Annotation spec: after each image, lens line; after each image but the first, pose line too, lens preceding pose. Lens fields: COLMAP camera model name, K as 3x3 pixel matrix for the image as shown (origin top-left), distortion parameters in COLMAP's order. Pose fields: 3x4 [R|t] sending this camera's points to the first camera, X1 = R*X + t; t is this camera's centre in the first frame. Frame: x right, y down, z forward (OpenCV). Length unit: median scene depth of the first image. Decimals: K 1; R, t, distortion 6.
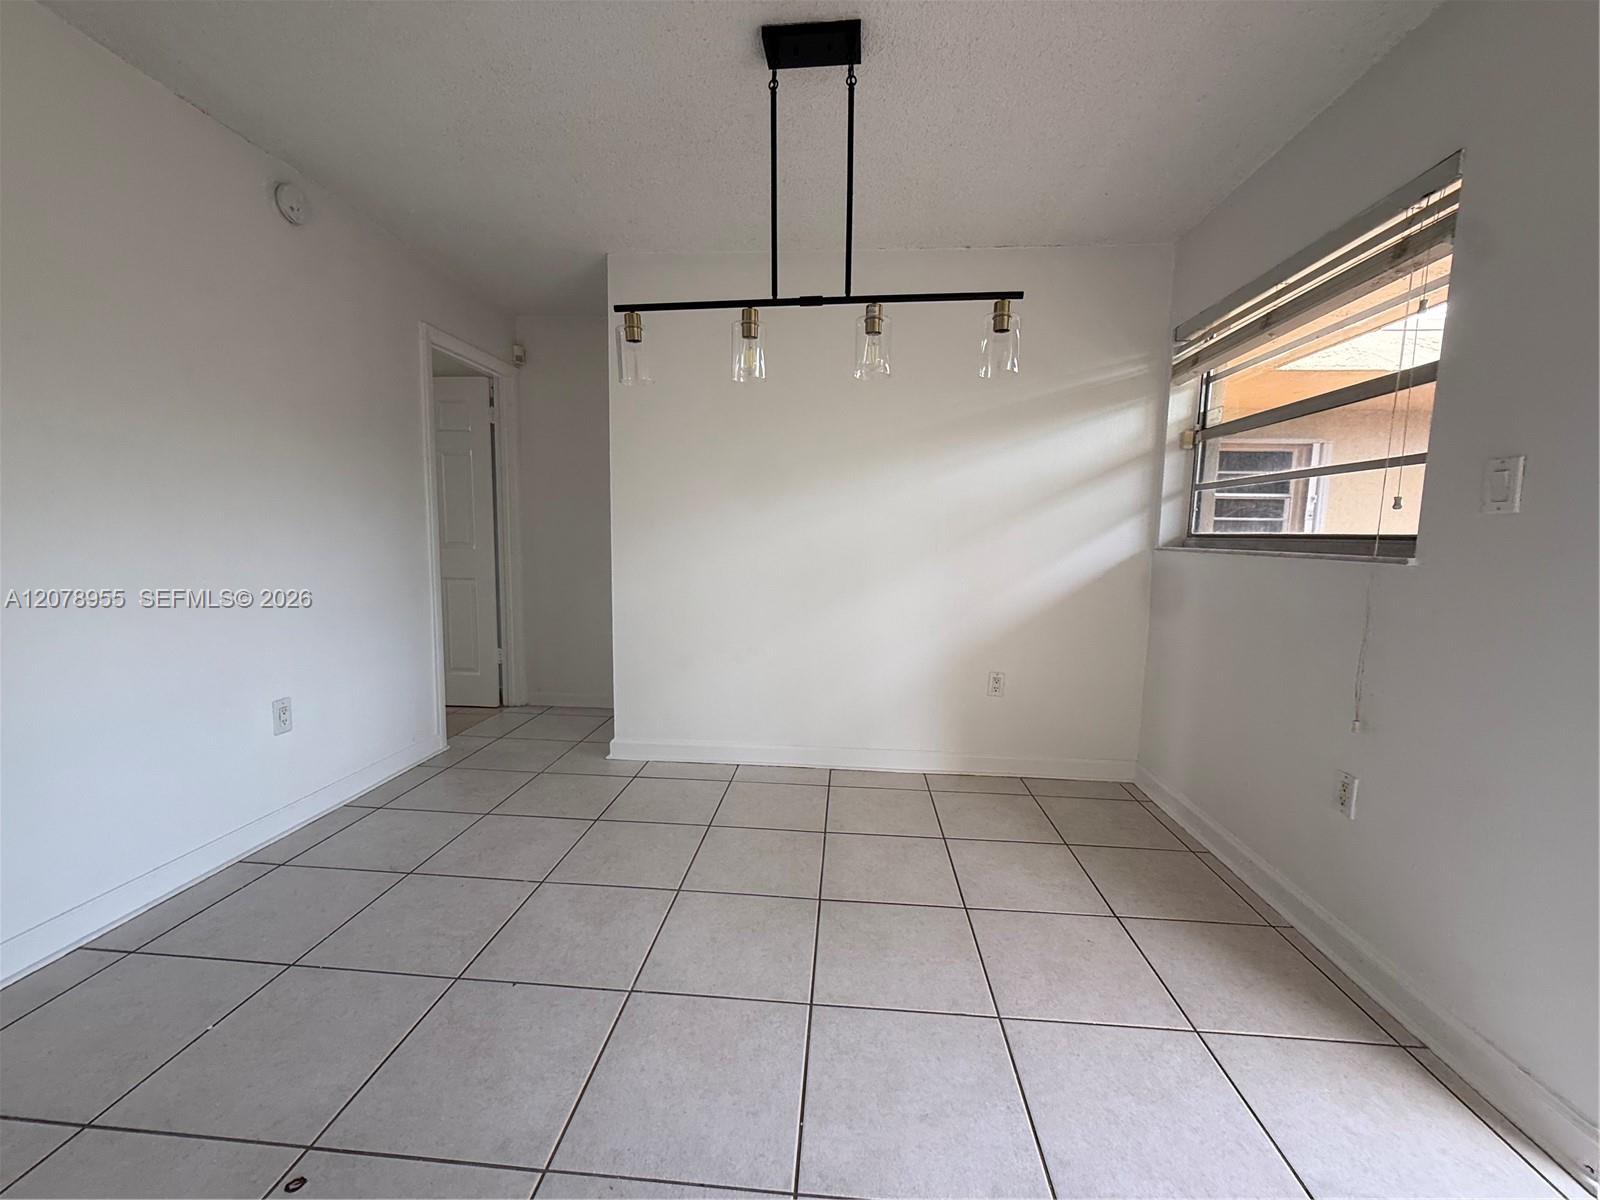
lens RADIAL K [[639.0, 0, 800.0], [0, 639.0, 600.0], [0, 0, 1]] dist [0.000211, 0.000271]
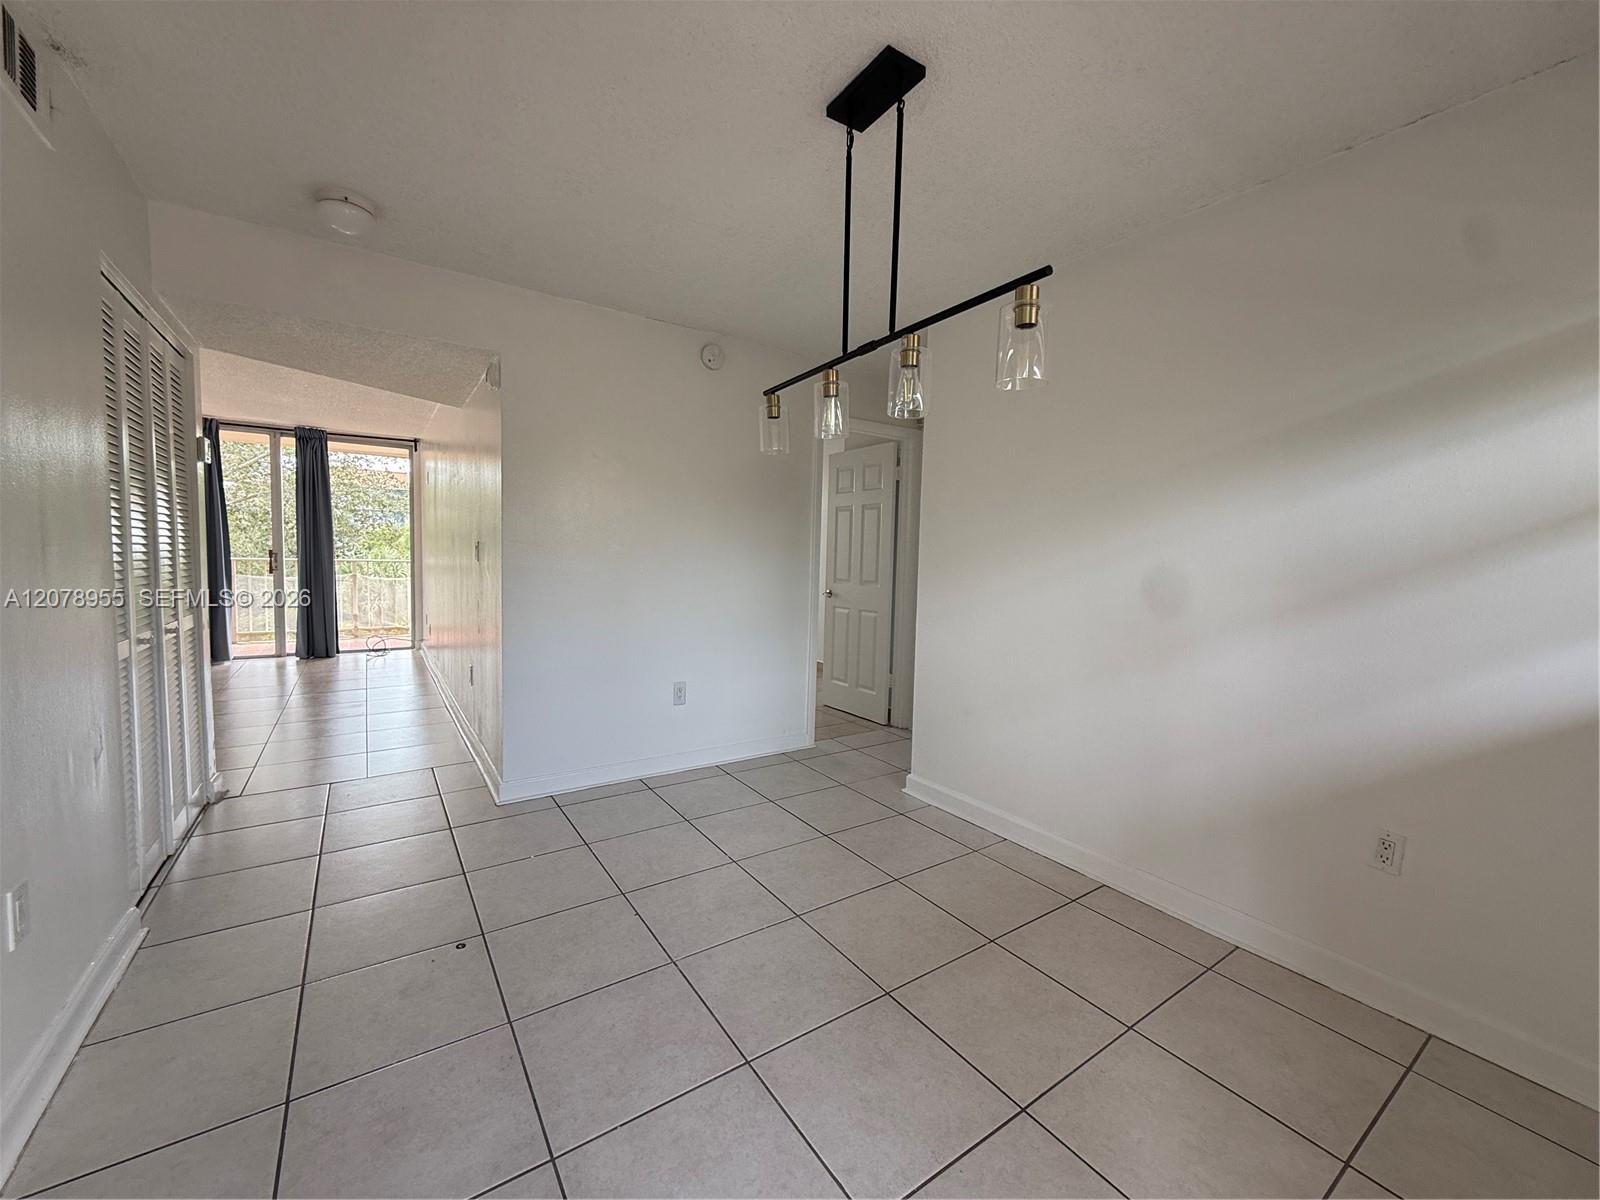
lens RADIAL K [[637.4, 0, 801.8], [0, 637.4, 599.9], [0, 0, 1]] dist [-0.000450, 0.000717]
pose [[0.628291, 0.053113, -0.776163, 0.427468], [-0.095851, 0.995351, -0.009477, -0.042225], [0.772051, 0.080351, 0.630461, 0.205974]]
